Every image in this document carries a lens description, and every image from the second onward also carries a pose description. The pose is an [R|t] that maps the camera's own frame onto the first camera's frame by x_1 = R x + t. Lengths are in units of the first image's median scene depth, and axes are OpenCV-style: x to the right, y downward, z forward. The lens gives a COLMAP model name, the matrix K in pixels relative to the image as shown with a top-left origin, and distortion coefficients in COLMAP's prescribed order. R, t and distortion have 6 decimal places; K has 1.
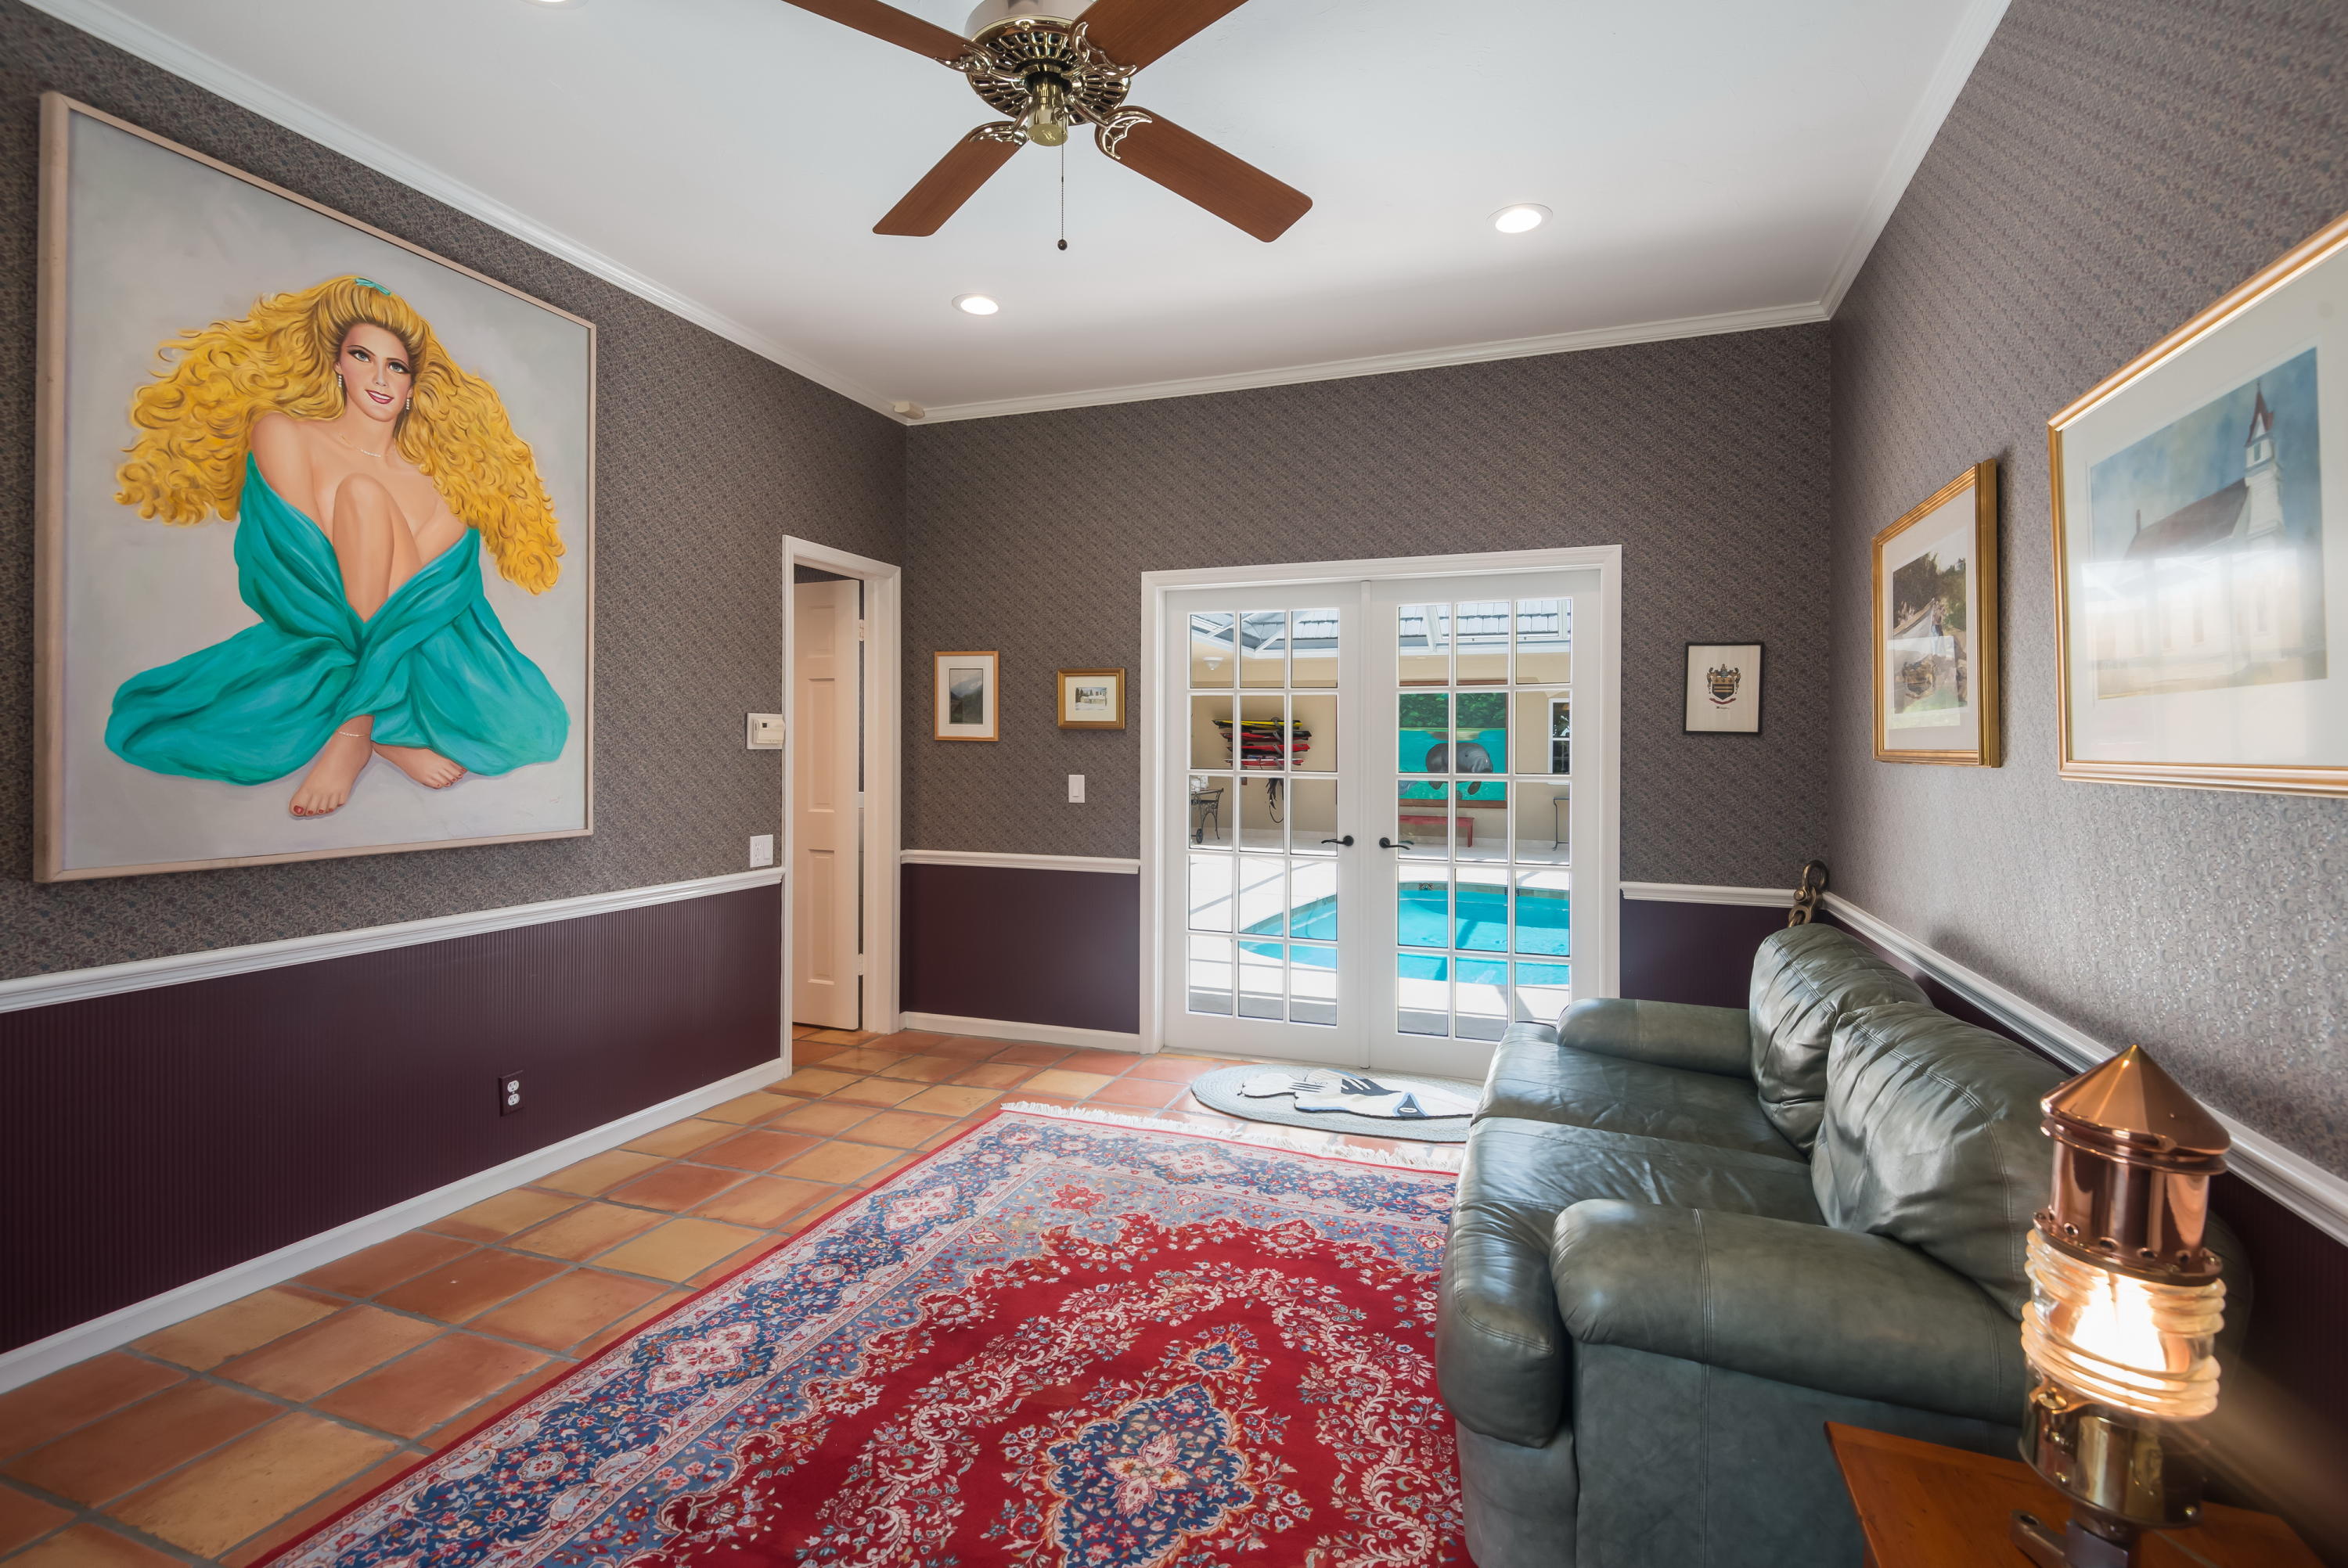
lens RADIAL K [[1071.2, 0, 1182.2], [0, 1071.2, 766.9], [0, 0, 1]] dist [0.017460, -0.015093]
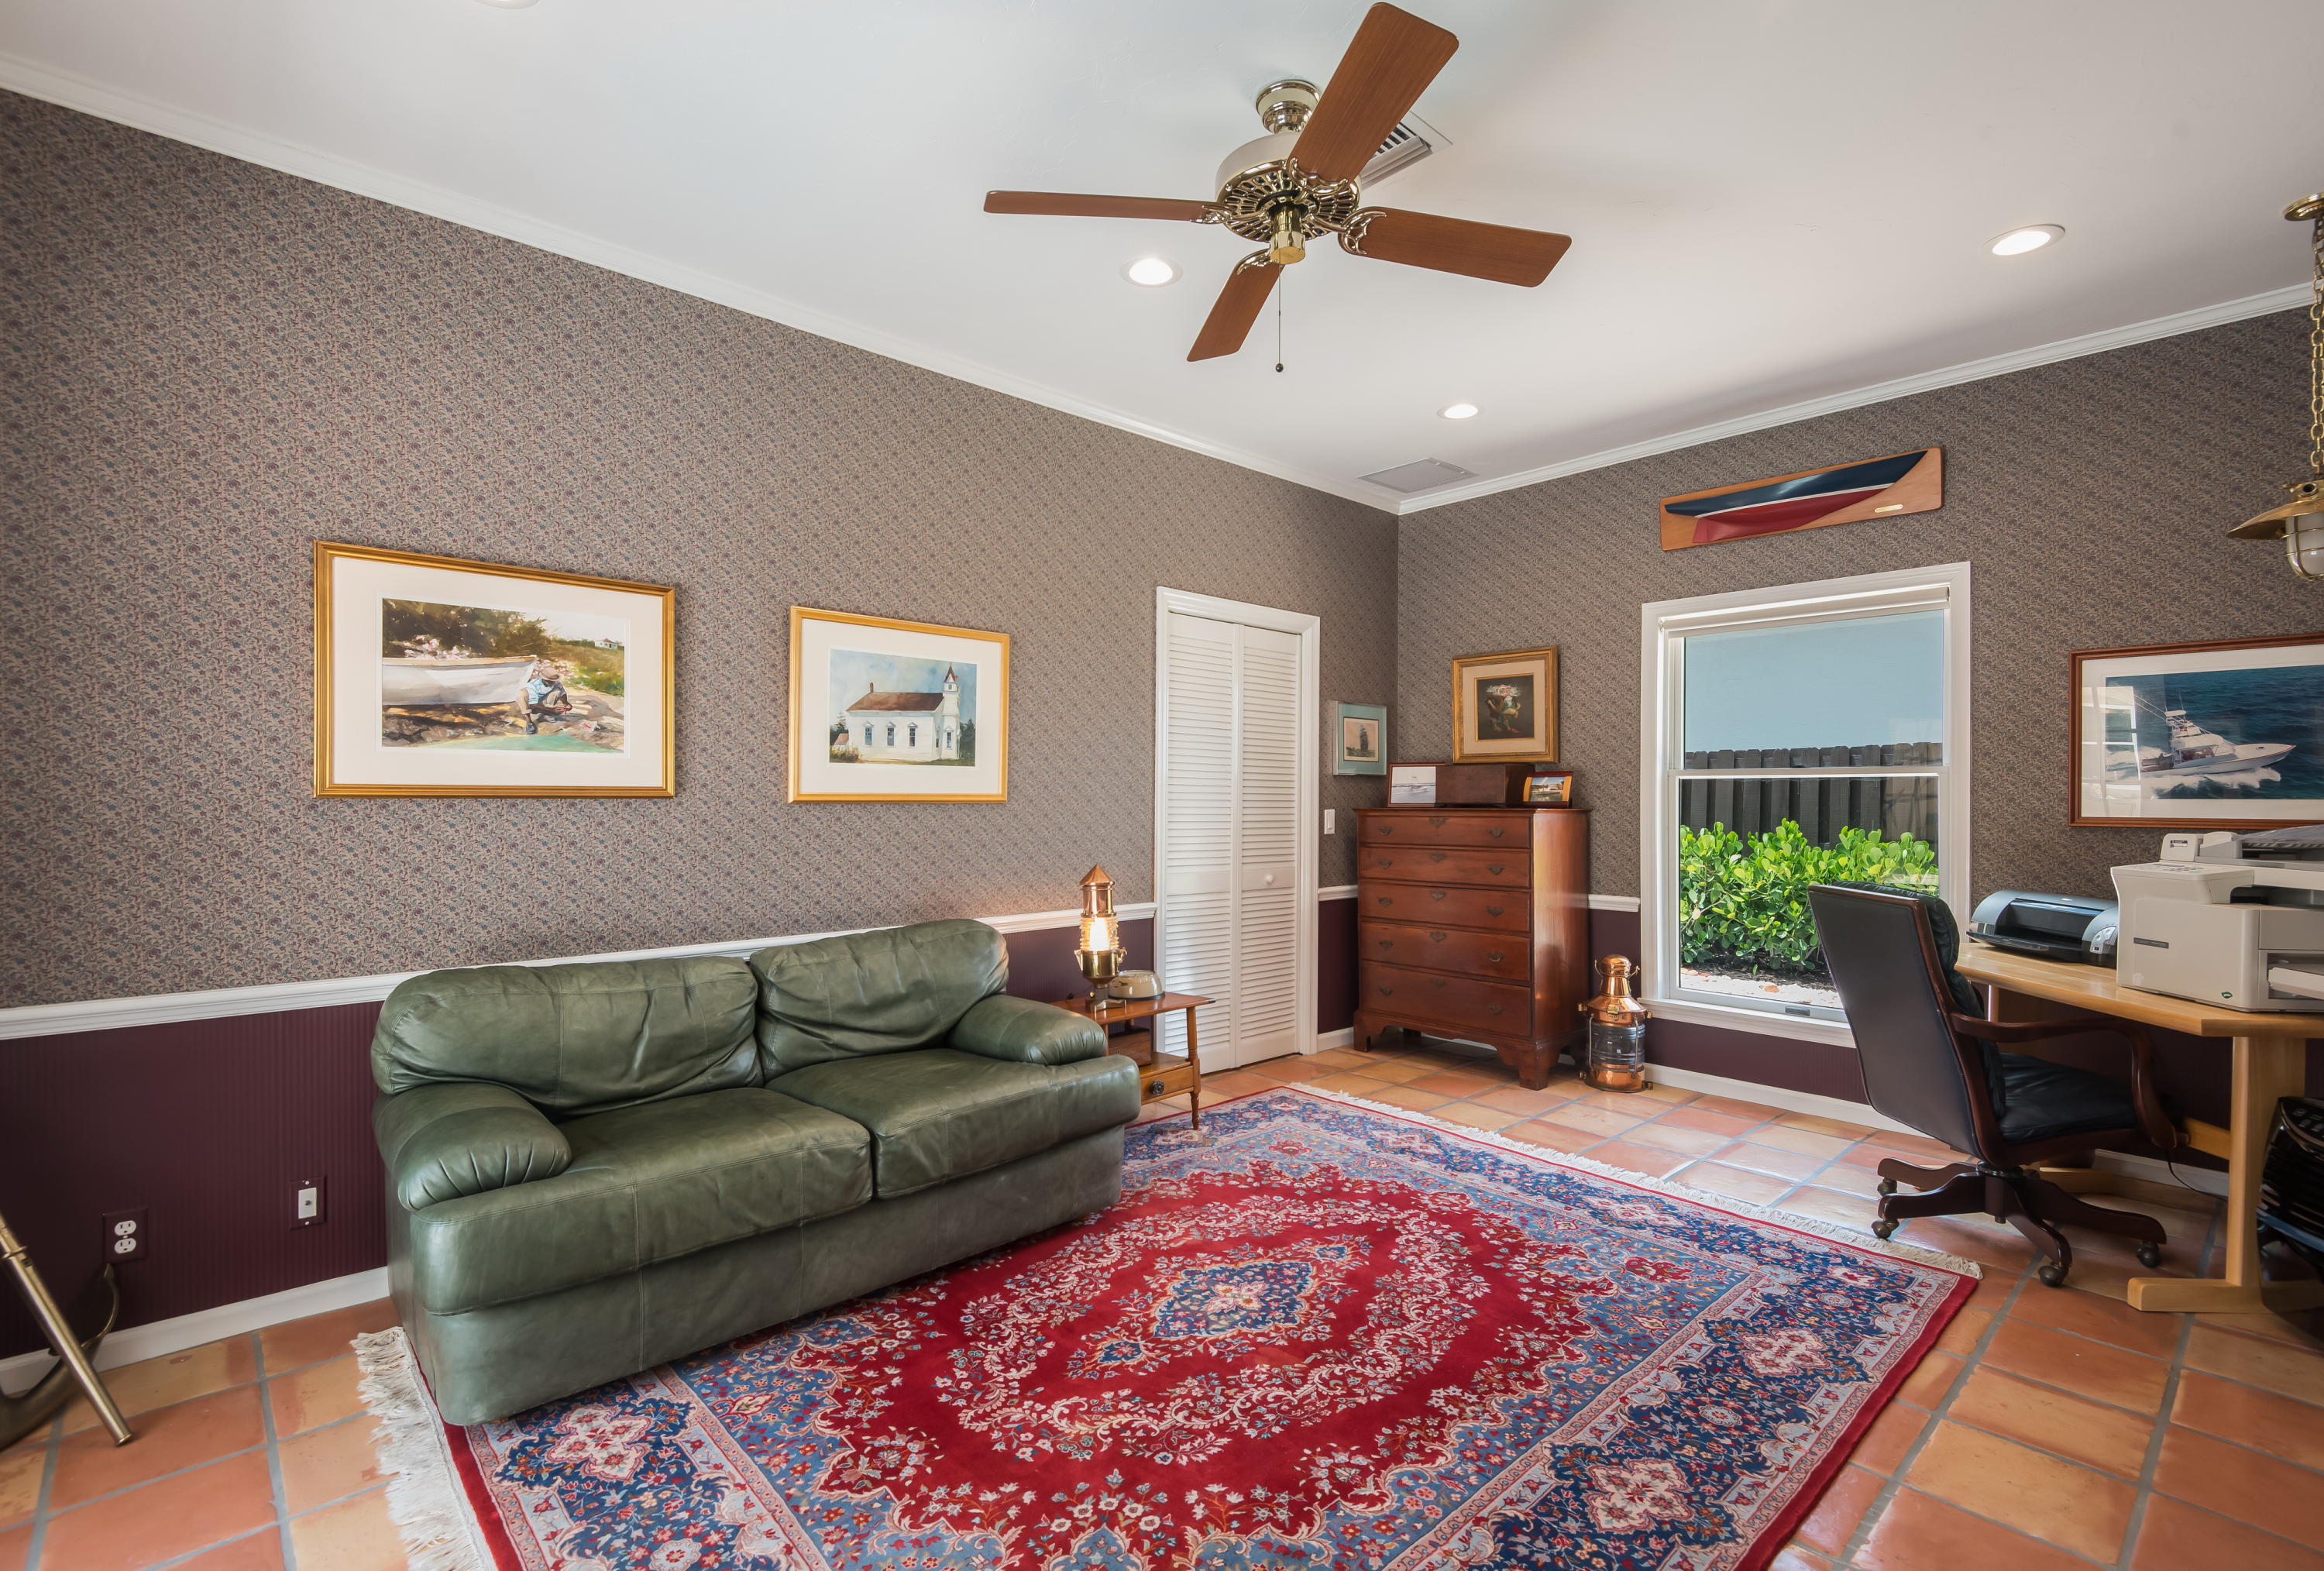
lens RADIAL K [[1060.4, 0, 1164.1], [0, 1060.4, 784.5], [0, 0, 1]] dist [0.017460, -0.015093]
pose [[-0.889953, -0.001428, 0.456050, -0.490758], [0.003380, 0.999947, 0.009728, -0.030207], [-0.456039, 0.010199, -0.889901, 1.912461]]
